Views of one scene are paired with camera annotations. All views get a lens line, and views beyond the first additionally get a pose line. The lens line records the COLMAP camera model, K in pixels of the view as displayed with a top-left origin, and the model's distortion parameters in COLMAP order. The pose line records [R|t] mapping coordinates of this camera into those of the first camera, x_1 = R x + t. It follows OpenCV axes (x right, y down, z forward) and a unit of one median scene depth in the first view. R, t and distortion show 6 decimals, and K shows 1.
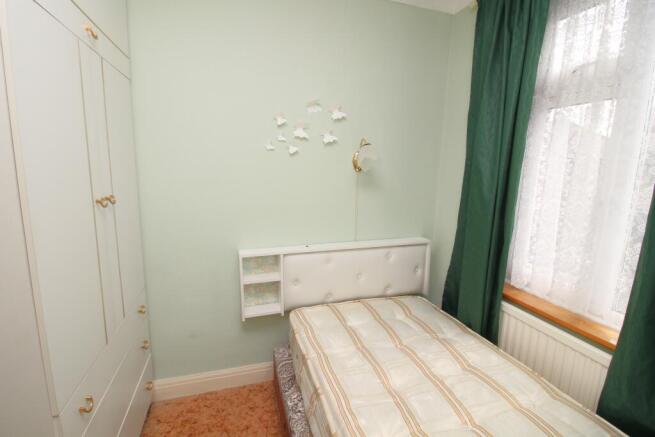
lens RADIAL K [[302.8, 0, 326.1], [0, 302.8, 212.8], [0, 0, 1]] dist [-0.003118, -0.011294]
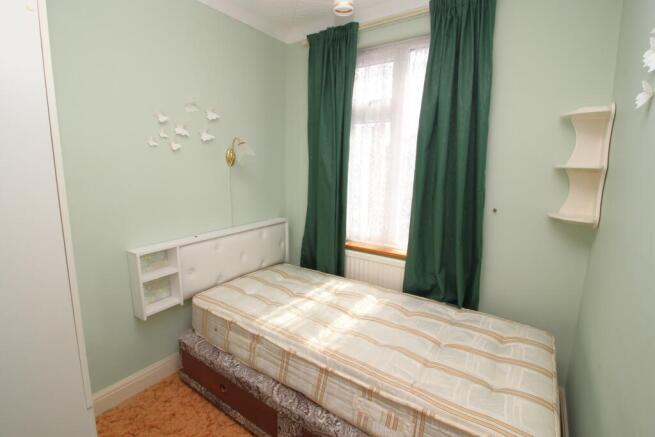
lens RADIAL K [[302.8, 0, 326.1], [0, 302.8, 212.8], [0, 0, 1]] dist [-0.003118, -0.011294]
pose [[0.787434, -0.112819, 0.605986, -0.357151], [0.102280, 0.993394, 0.052038, 0.018855], [-0.607854, 0.021004, 0.793771, -0.142737]]
